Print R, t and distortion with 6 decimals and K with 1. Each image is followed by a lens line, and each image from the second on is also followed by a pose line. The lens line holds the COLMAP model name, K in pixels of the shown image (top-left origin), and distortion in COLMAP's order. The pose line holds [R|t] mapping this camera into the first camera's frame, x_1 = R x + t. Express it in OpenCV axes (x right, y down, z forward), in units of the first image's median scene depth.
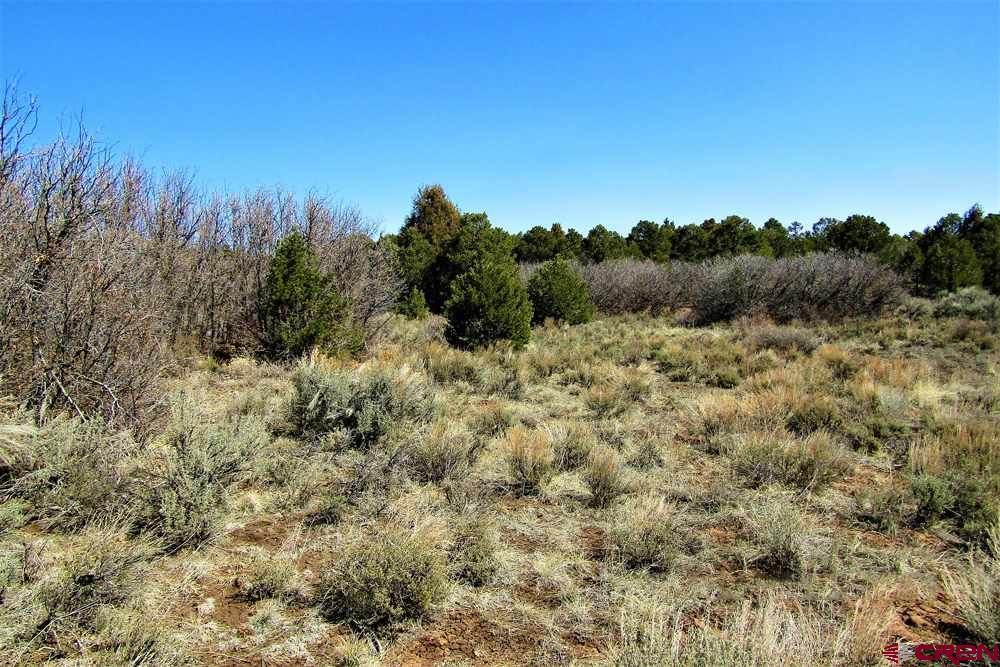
lens RADIAL K [[697.4, 0, 496.9], [0, 697.4, 334.8], [0, 0, 1]] dist [-0.019650, 0.003457]
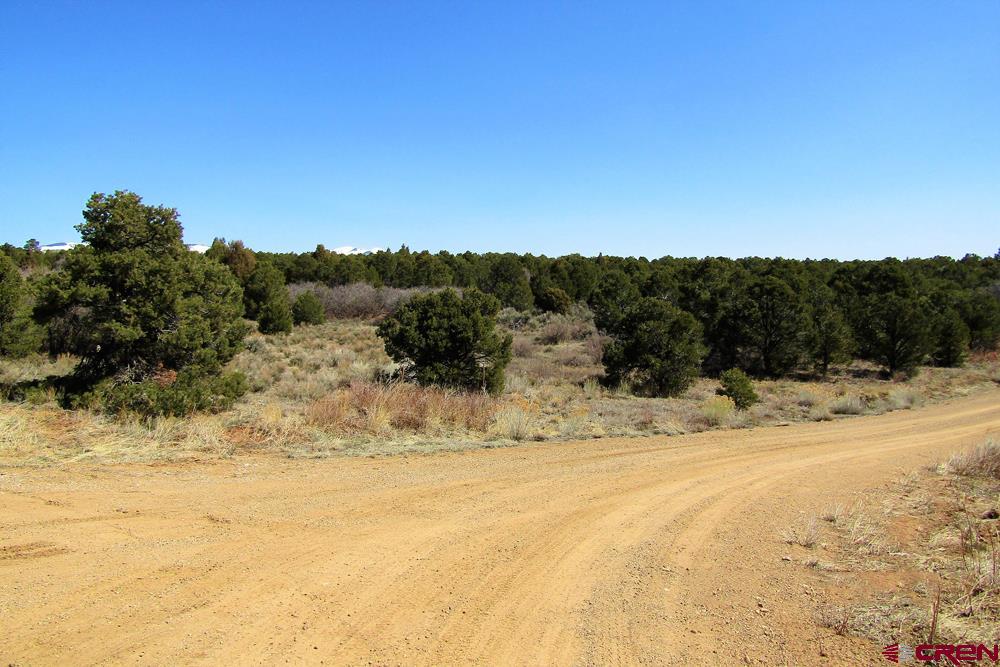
lens RADIAL K [[697.4, 0, 500.9], [0, 697.4, 333.2], [0, 0, 1]] dist [-0.019650, 0.003457]
pose [[0.948421, 0.004461, 0.316981, -0.003683], [-0.006440, 0.999966, 0.005195, -0.000522], [-0.316947, -0.006969, 0.948418, -0.172462]]
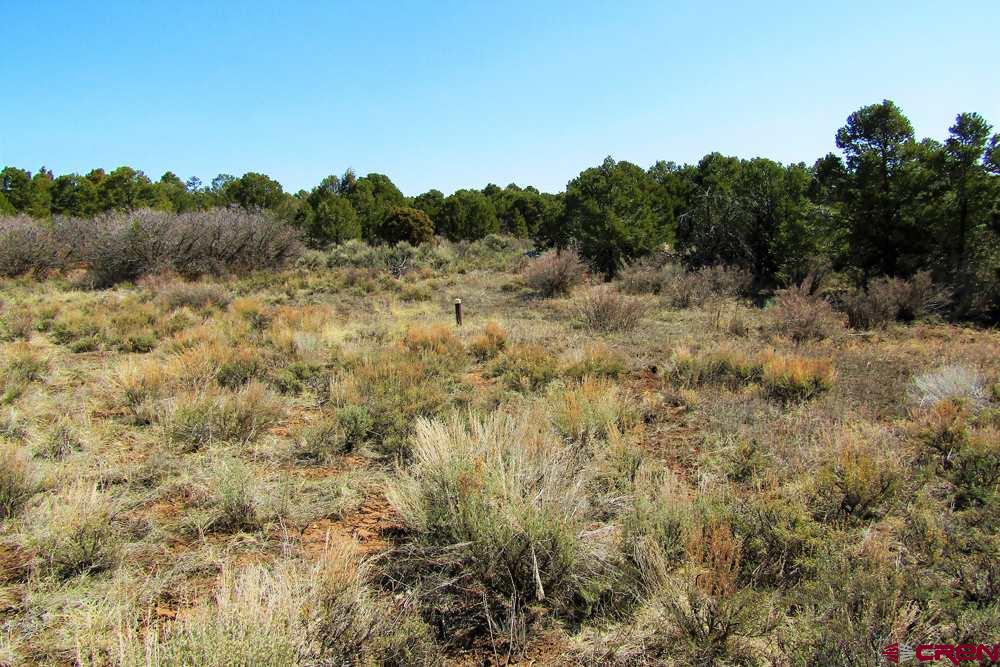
lens RADIAL K [[697.4, 0, 496.9], [0, 697.4, 329.8], [0, 0, 1]] dist [-0.019650, 0.003457]
pose [[0.690006, -0.104447, 0.716228, -0.006137], [0.065161, 0.994479, 0.082249, 0.001788], [-0.720865, -0.010082, 0.693002, 0.025012]]
